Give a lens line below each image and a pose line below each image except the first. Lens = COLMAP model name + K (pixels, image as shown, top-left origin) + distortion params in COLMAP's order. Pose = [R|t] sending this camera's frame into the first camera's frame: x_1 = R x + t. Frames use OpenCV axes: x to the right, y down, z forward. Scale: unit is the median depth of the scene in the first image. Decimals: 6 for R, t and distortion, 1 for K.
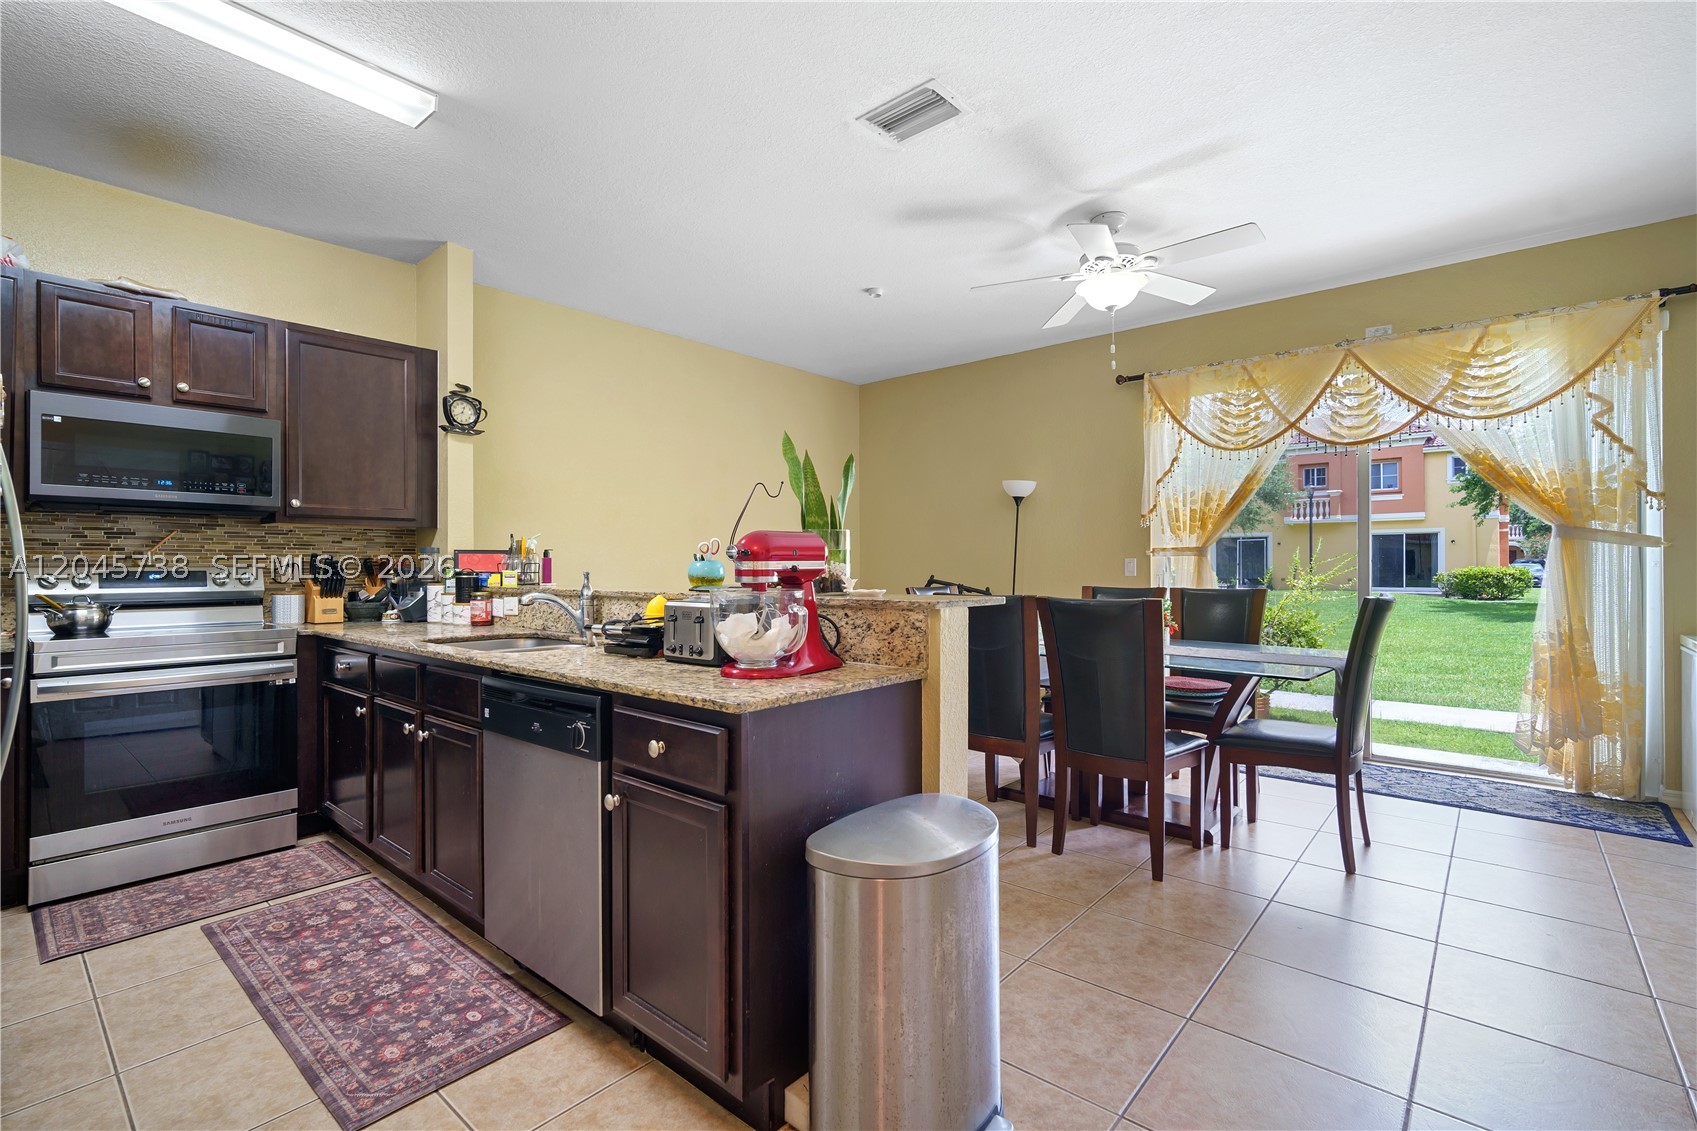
lens RADIAL K [[748.5, 0, 881.7], [0, 748.5, 553.0], [0, 0, 1]] dist [-0.007999, 0.004877]
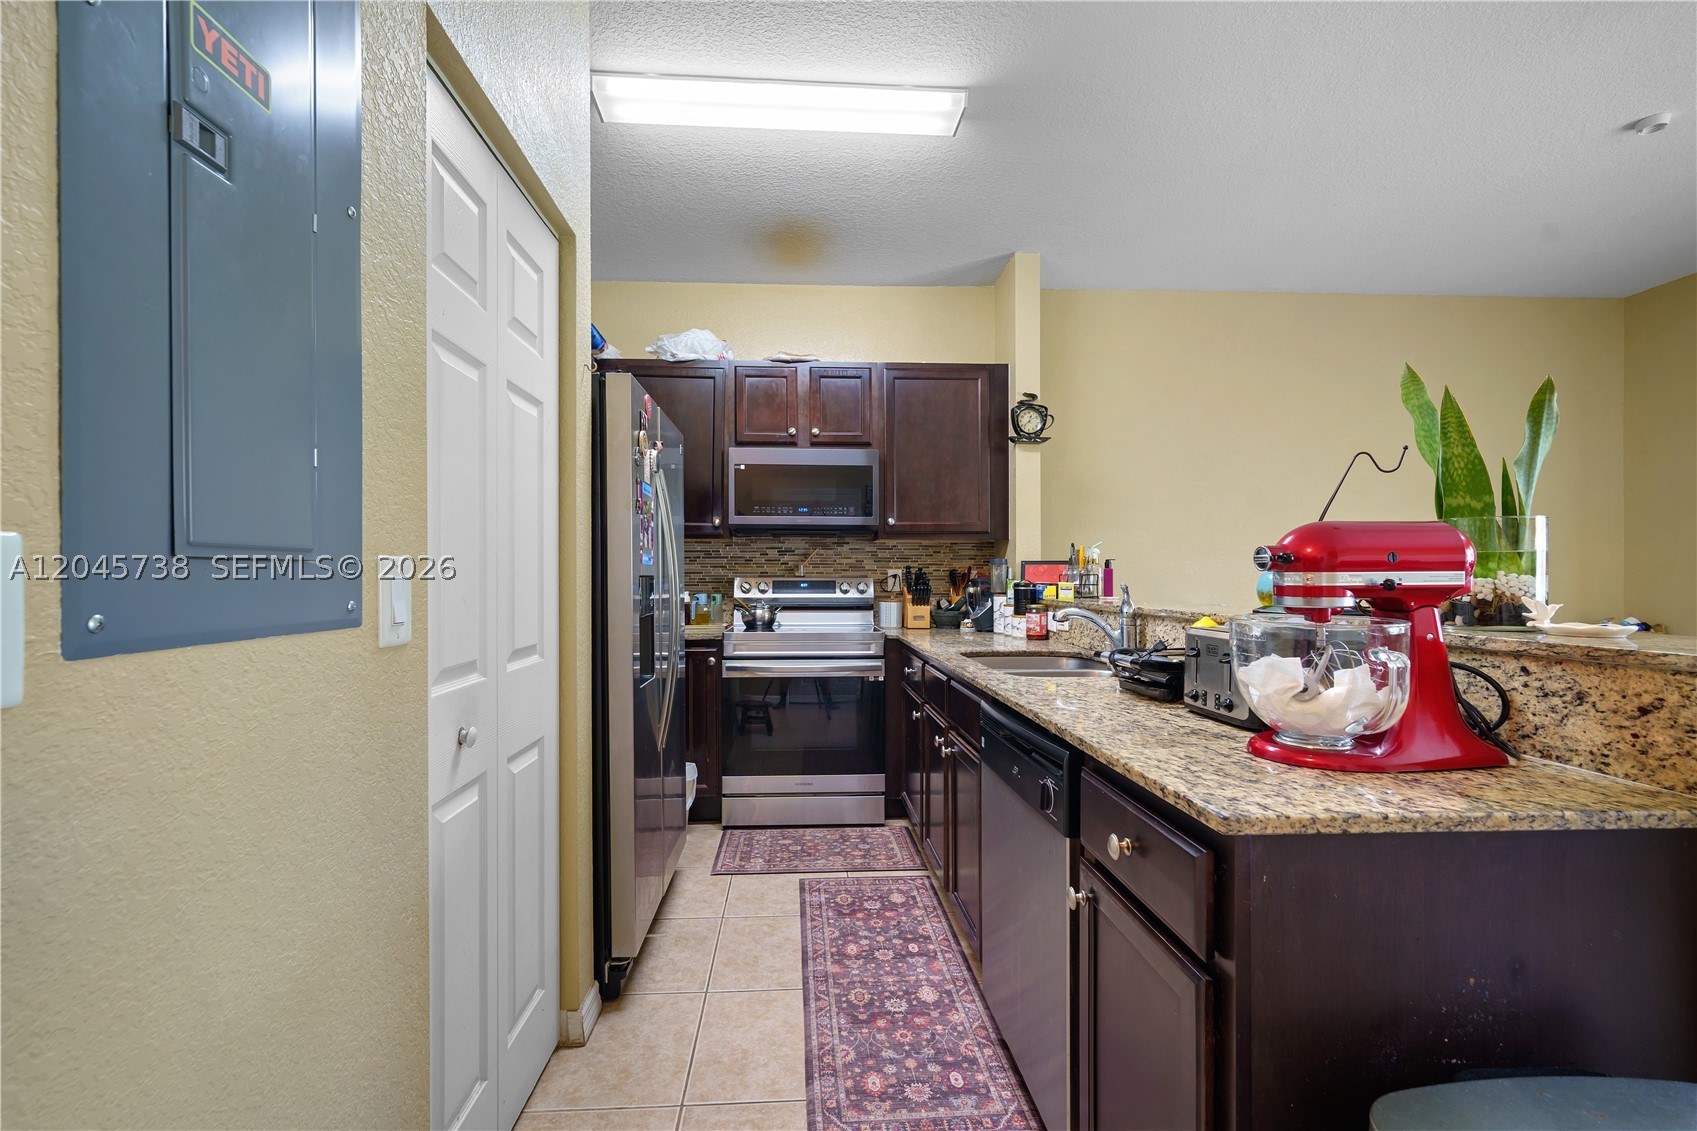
lens RADIAL K [[748.5, 0, 851.6], [0, 748.5, 576.7], [0, 0, 1]] dist [-0.007999, 0.004877]
pose [[0.664644, 0.002876, -0.747155, 0.030991], [0.009848, 0.999872, 0.012609, 0.002813], [0.747095, -0.015738, 0.664530, 0.255924]]
